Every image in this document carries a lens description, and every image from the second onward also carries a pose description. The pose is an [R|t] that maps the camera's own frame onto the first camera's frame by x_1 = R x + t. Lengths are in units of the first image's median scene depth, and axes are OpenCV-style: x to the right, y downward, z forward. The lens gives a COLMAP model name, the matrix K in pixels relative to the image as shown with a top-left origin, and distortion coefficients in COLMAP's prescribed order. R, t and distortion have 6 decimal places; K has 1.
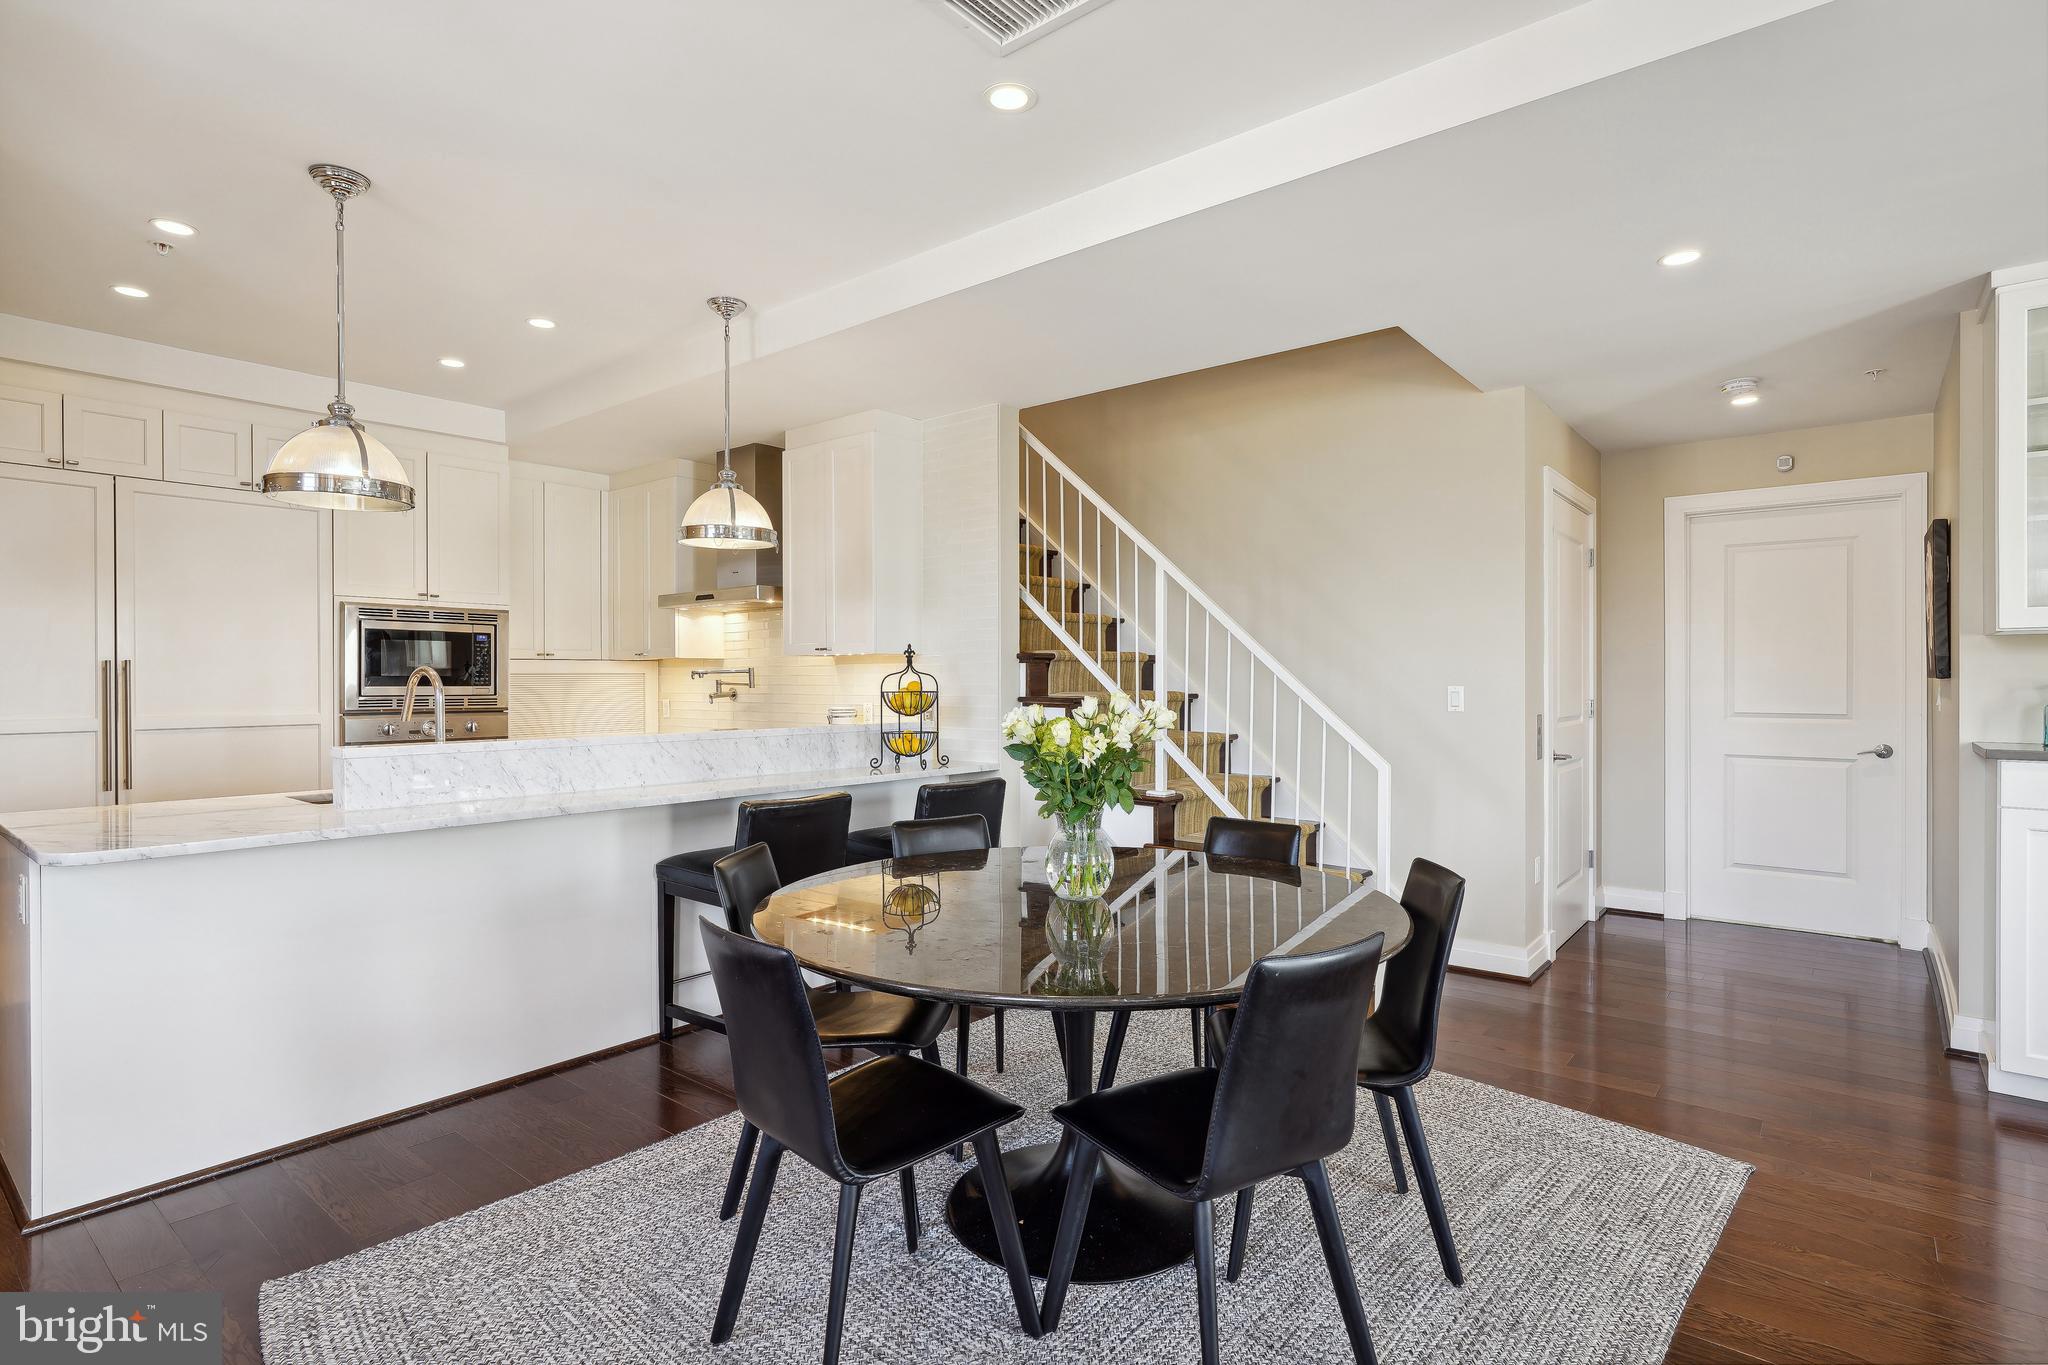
lens RADIAL K [[1031.8, 0, 1021.6], [0, 1031.8, 685.7], [0, 0, 1]] dist [-0.006409, 0.004652]
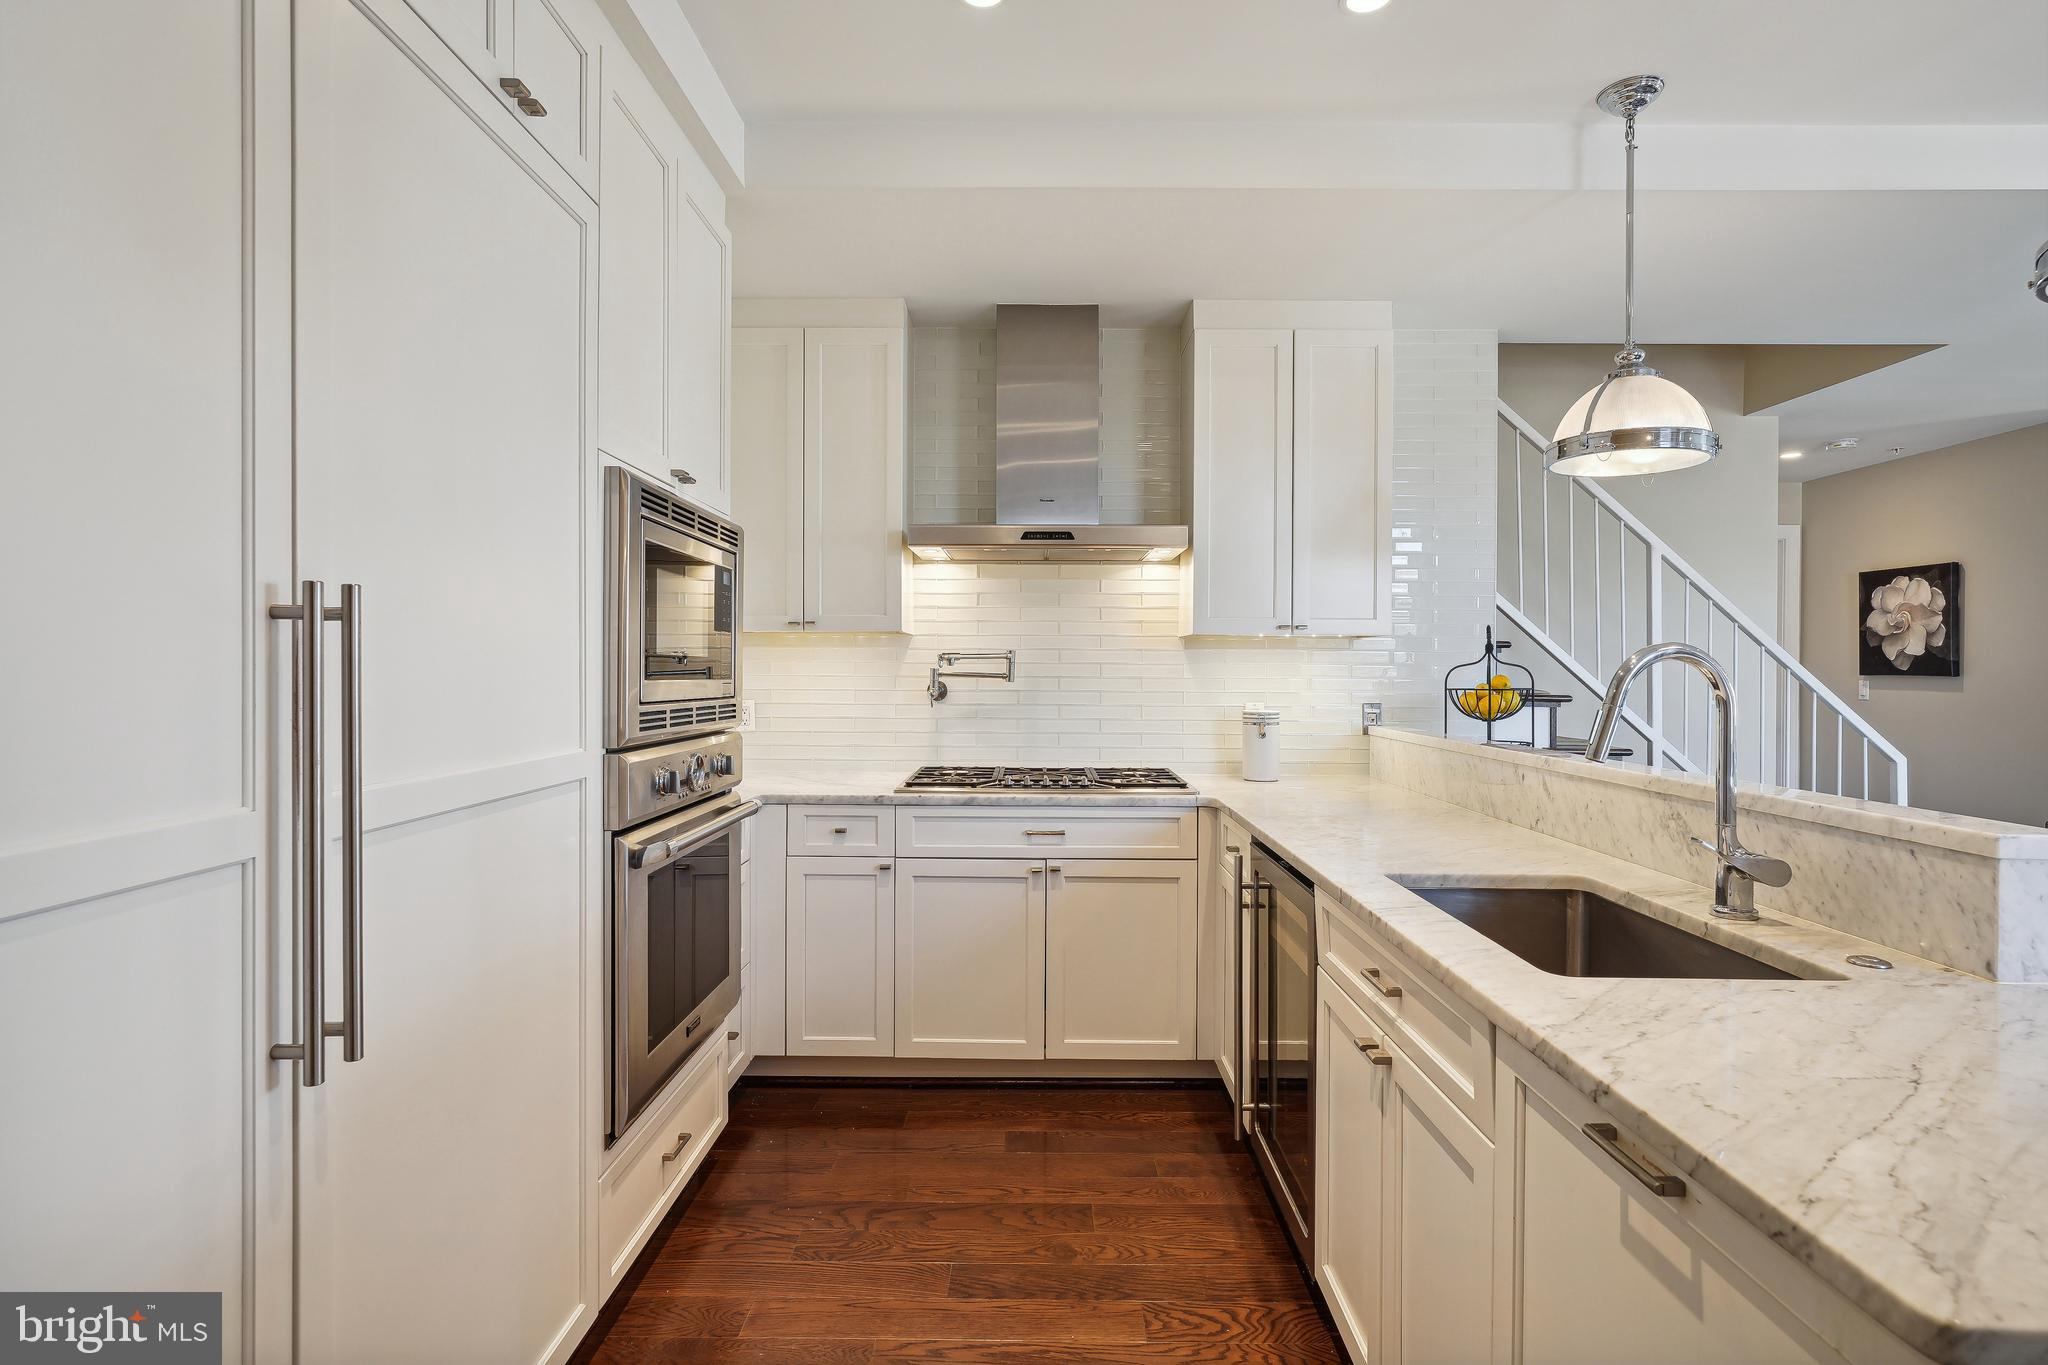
lens RADIAL K [[1031.8, 0, 1015.5], [0, 1031.8, 665.7], [0, 0, 1]] dist [-0.006409, 0.004652]
pose [[0.778563, 0.010275, 0.627483, -0.854920], [-0.004043, 0.999927, -0.011358, -0.000786], [-0.627554, 0.006306, 0.778548, 0.638598]]
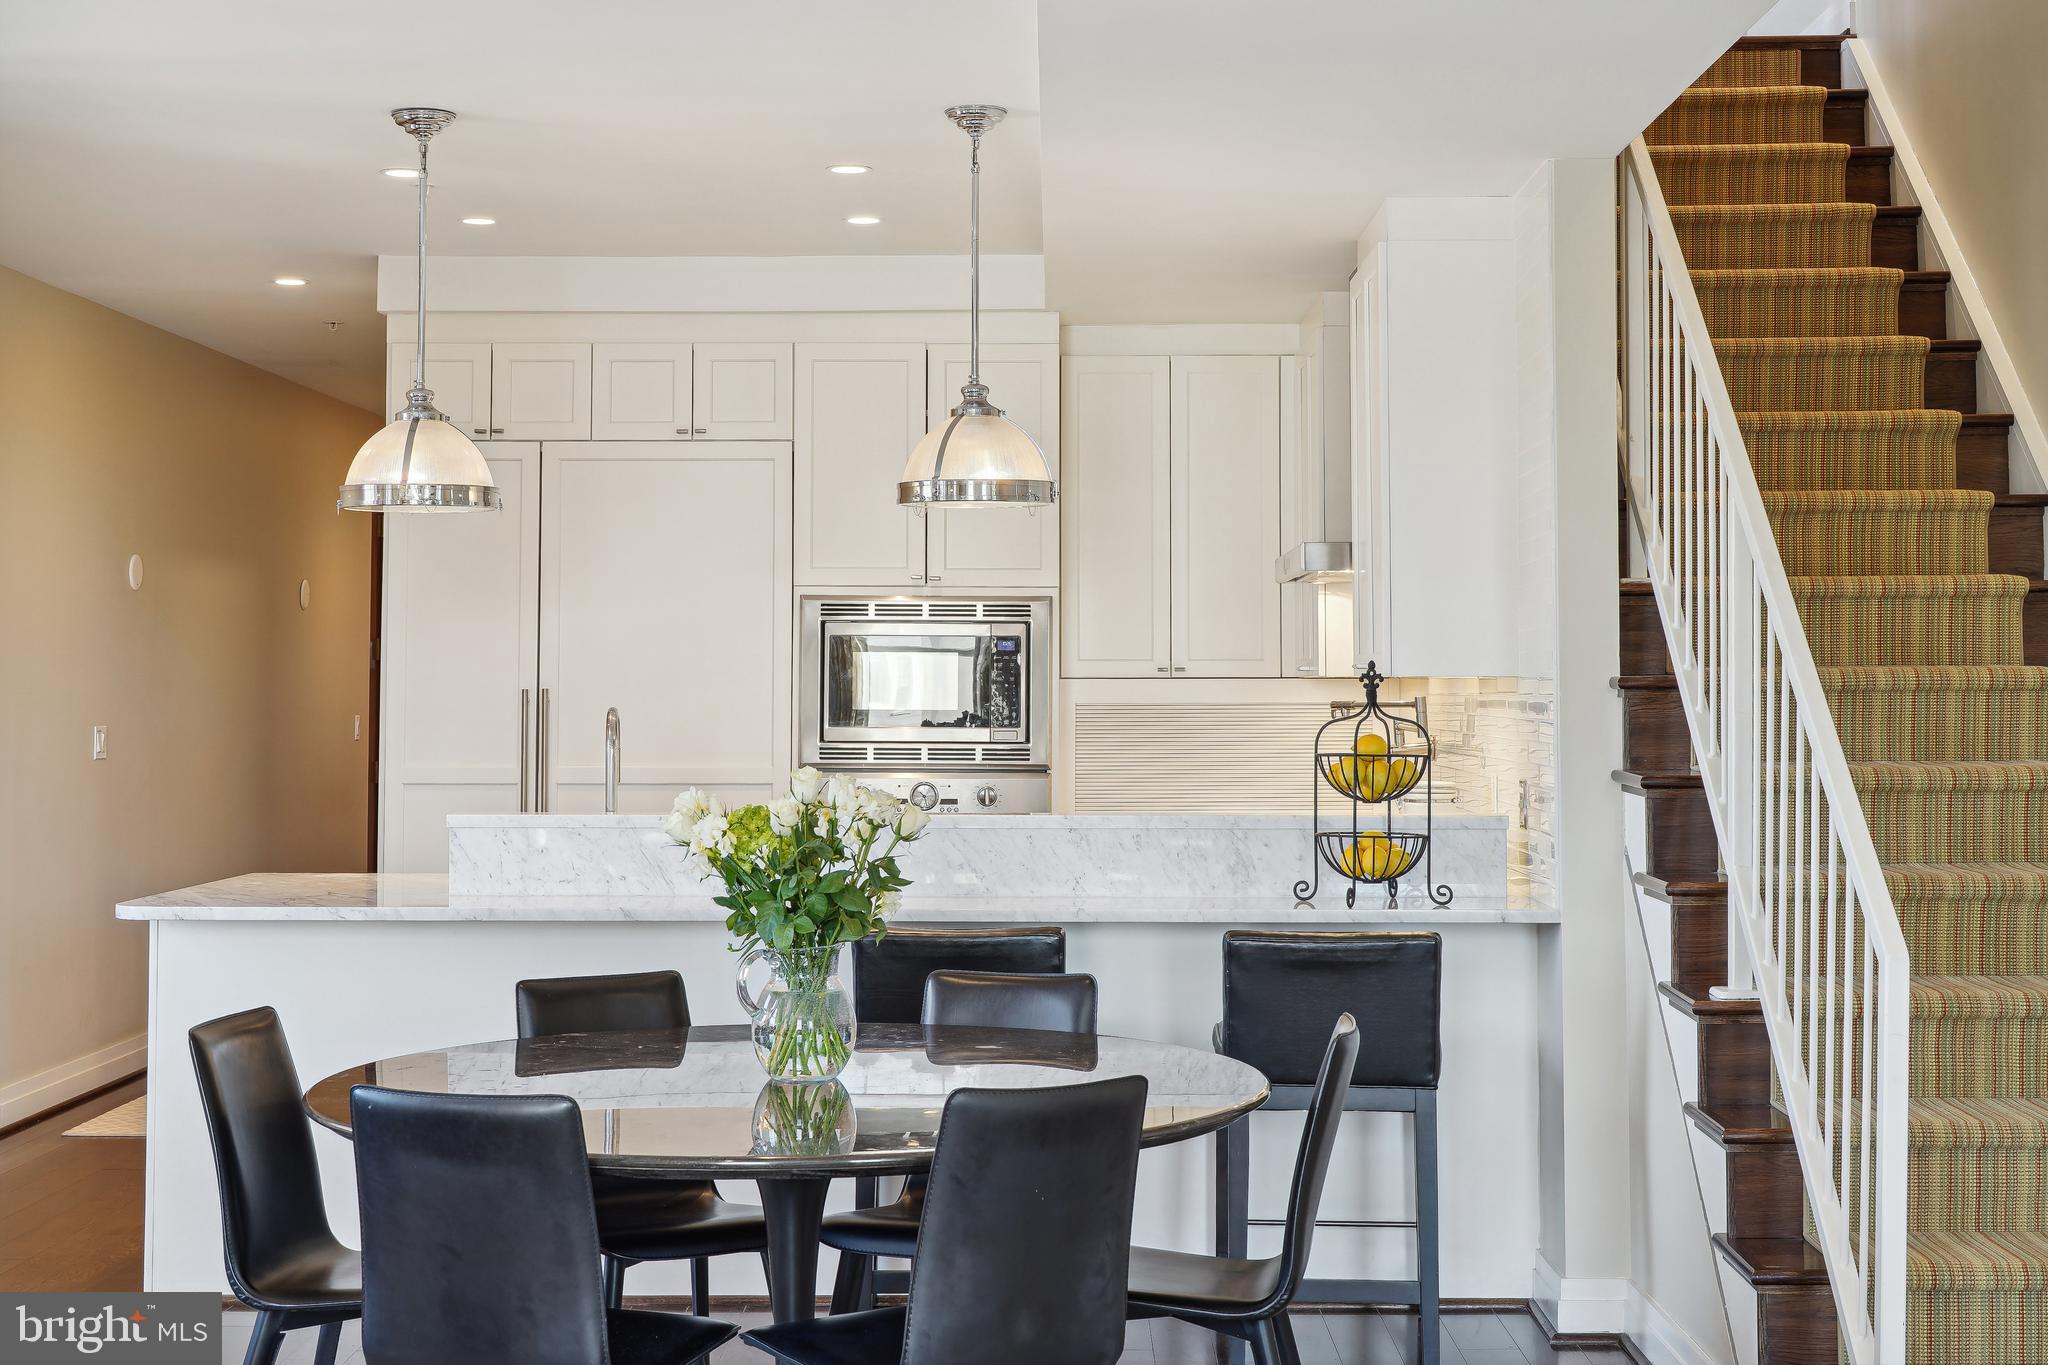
lens RADIAL K [[2867.3, 0, 1028.0], [0, 2867.3, 592.7], [0, 0, 1]] dist [-0.025767, 0.000000]
pose [[0.628775, -0.020698, -0.777311, 0.899219], [-0.007367, 0.999442, -0.032573, -0.027455], [0.777552, 0.026207, 0.628272, -0.024767]]
